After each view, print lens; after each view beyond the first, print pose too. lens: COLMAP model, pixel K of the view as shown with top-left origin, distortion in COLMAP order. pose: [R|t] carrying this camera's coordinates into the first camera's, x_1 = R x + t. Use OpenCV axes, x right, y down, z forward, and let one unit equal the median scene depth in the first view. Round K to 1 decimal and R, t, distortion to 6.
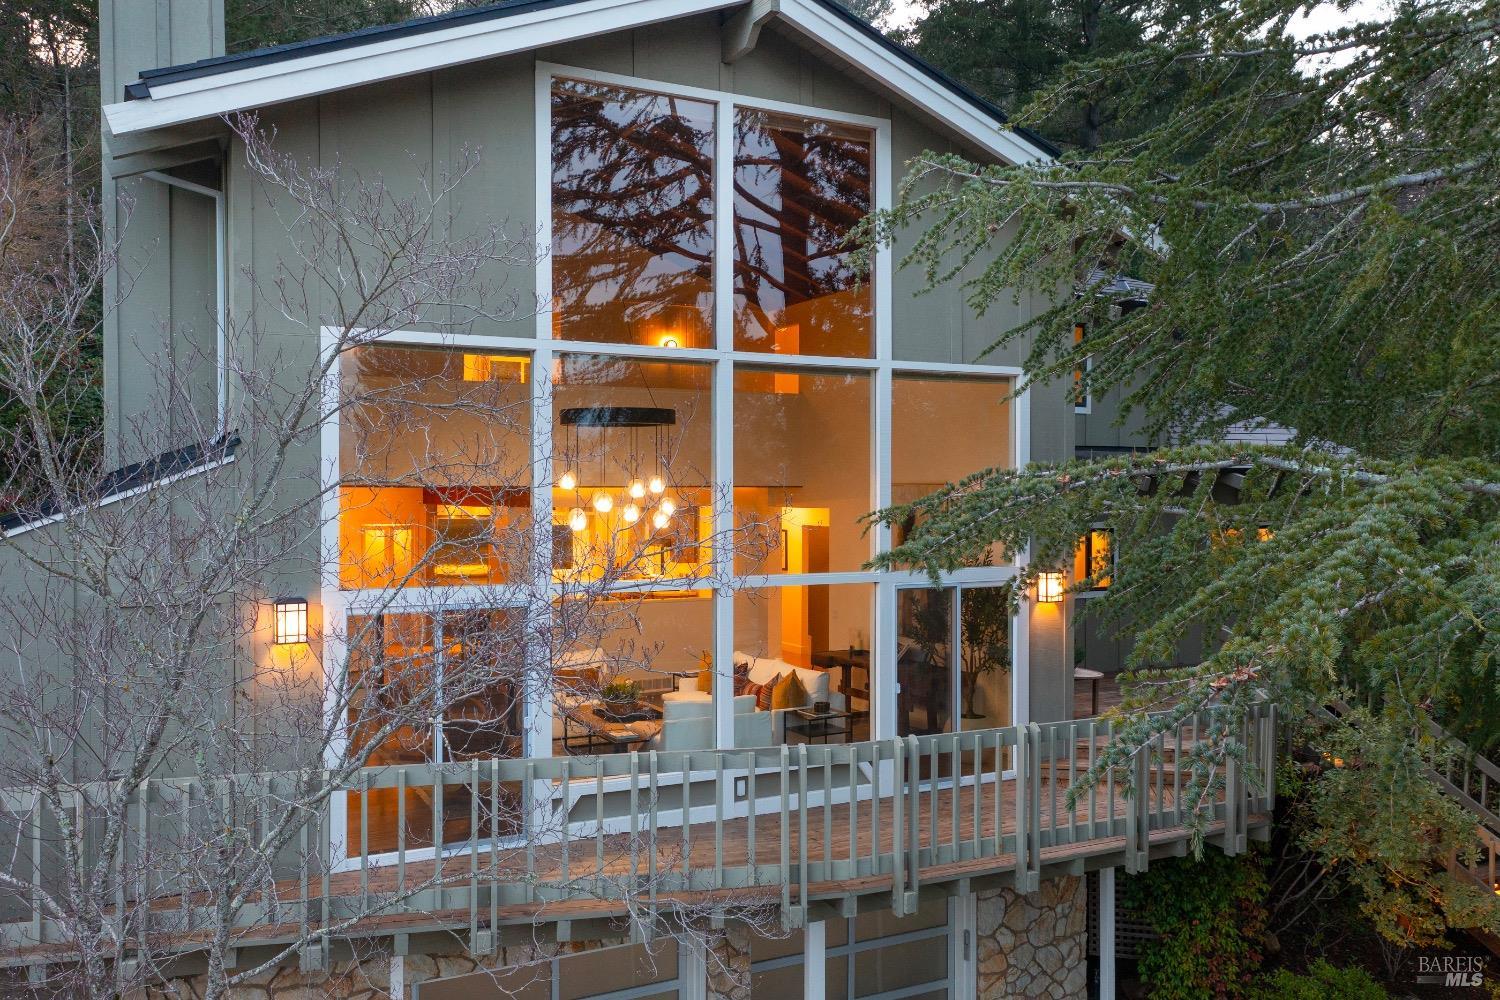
lens RADIAL K [[1186.3, 0, 750.0], [0, 1186.3, 500.0], [0, 0, 1]] dist [0.004597, 0.004370]
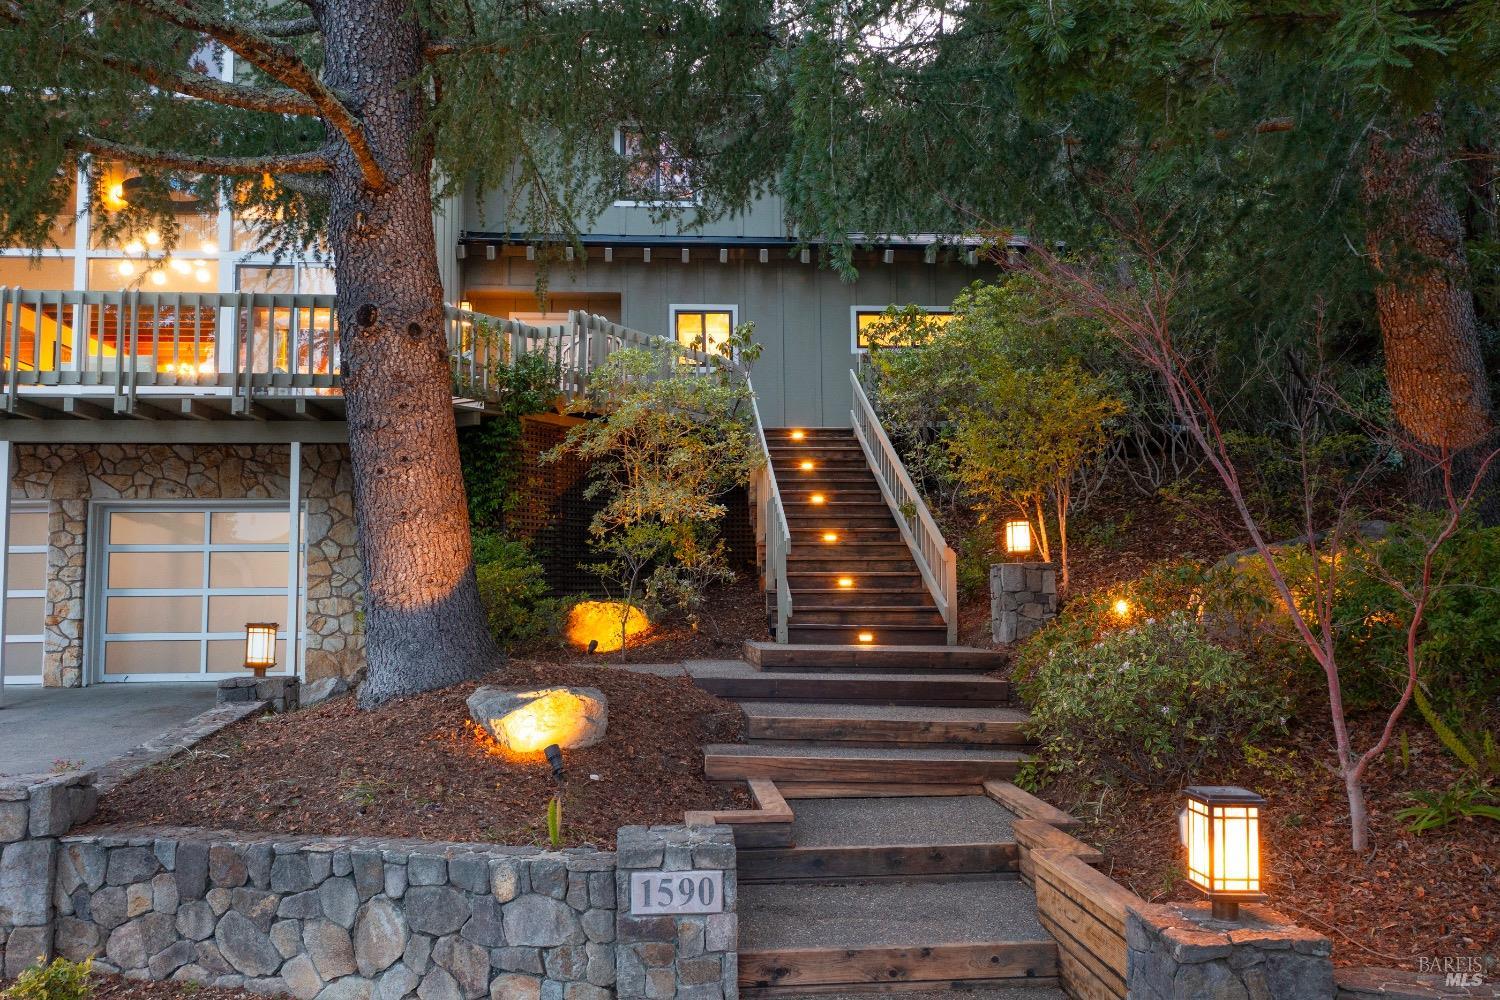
lens RADIAL K [[1192.6, 0, 750.0], [0, 1192.6, 500.0], [0, 0, 1]] dist [0.009048, 0.004528]
pose [[0.927677, -0.041492, -0.371071, 1.050174], [0.009867, 0.996184, -0.086721, 0.422600], [0.373253, 0.076788, 0.924546, 0.028998]]
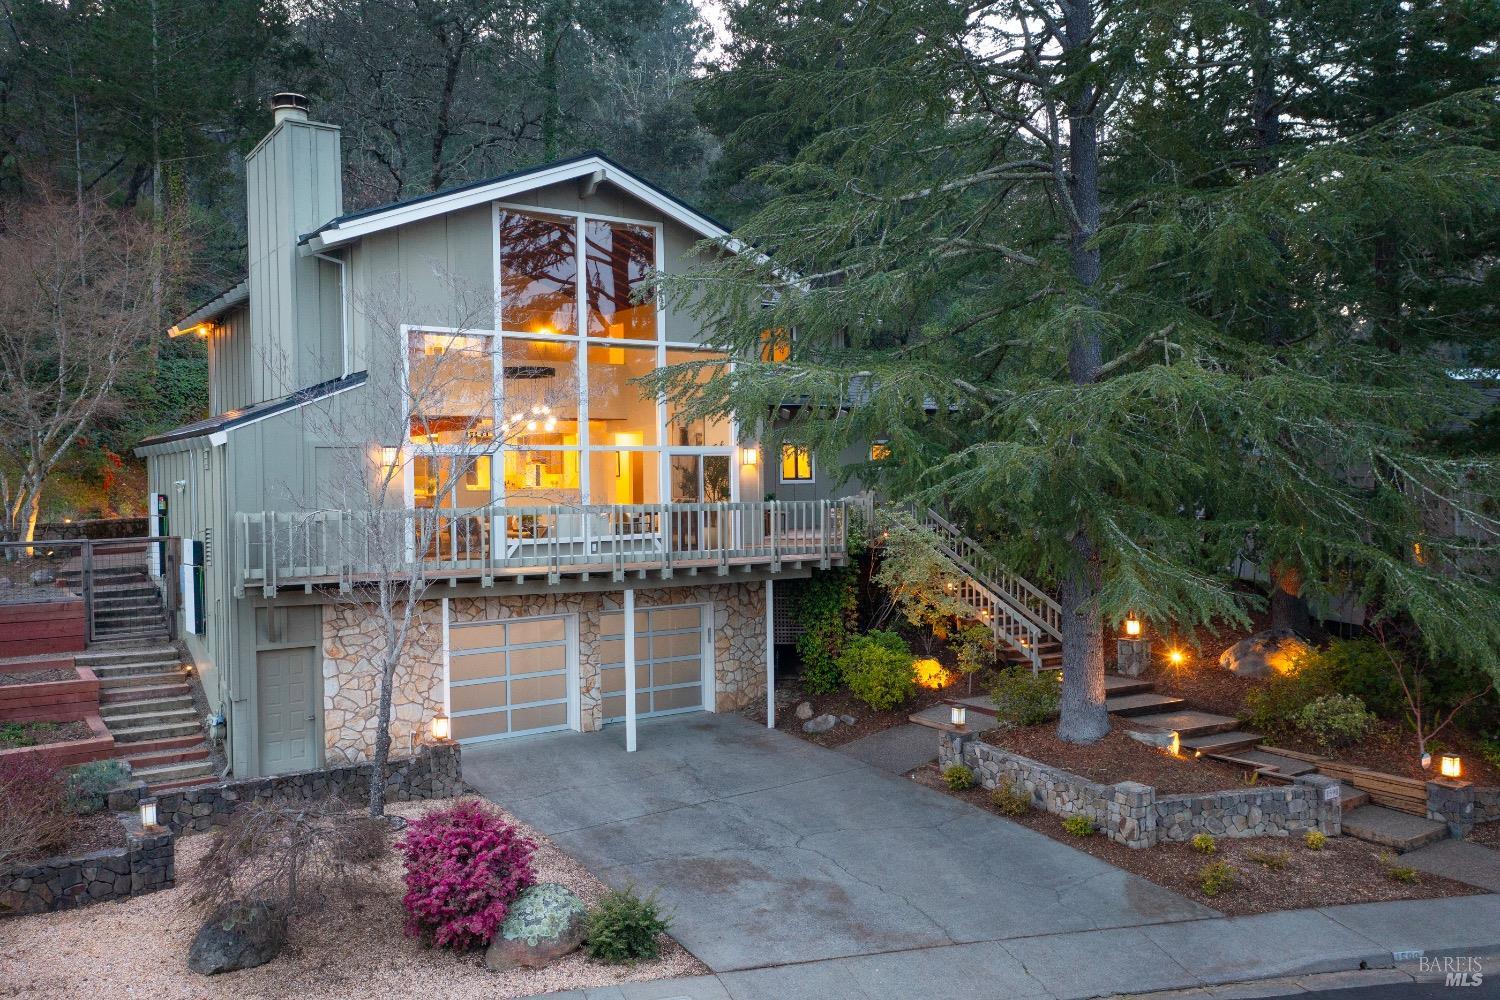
lens RADIAL K [[1179.9, 0, 767.5], [0, 1179.9, 497.1], [0, 0, 1]] dist [0.008337, 0.003986]
pose [[0.989569, -0.015171, 0.143260, -0.001645], [0.014537, 0.999879, 0.005471, 0.131274], [-0.143325, -0.003331, 0.989670, -0.960659]]
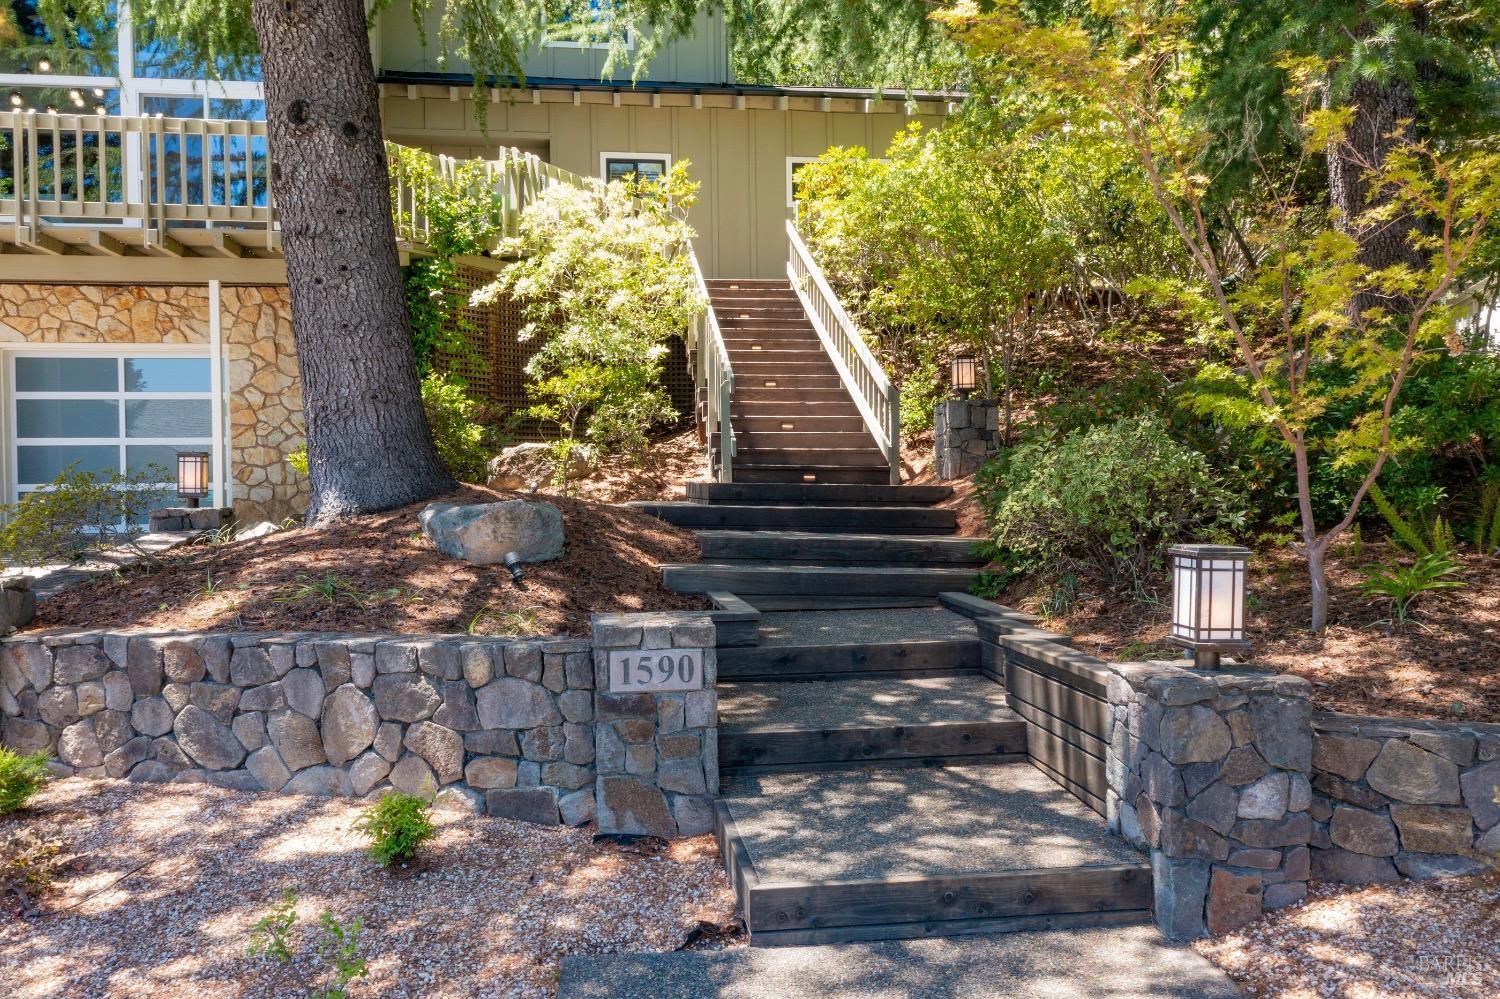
lens RADIAL K [[1186.3, 0, 750.0], [0, 1186.3, 499.5], [0, 0, 1]] dist [0.004597, 0.004370]
pose [[0.950646, -0.007771, -0.310179, 1.027503], [0.012129, 0.999853, 0.012124, 0.455236], [0.310039, -0.015287, 0.950601, 0.035093]]
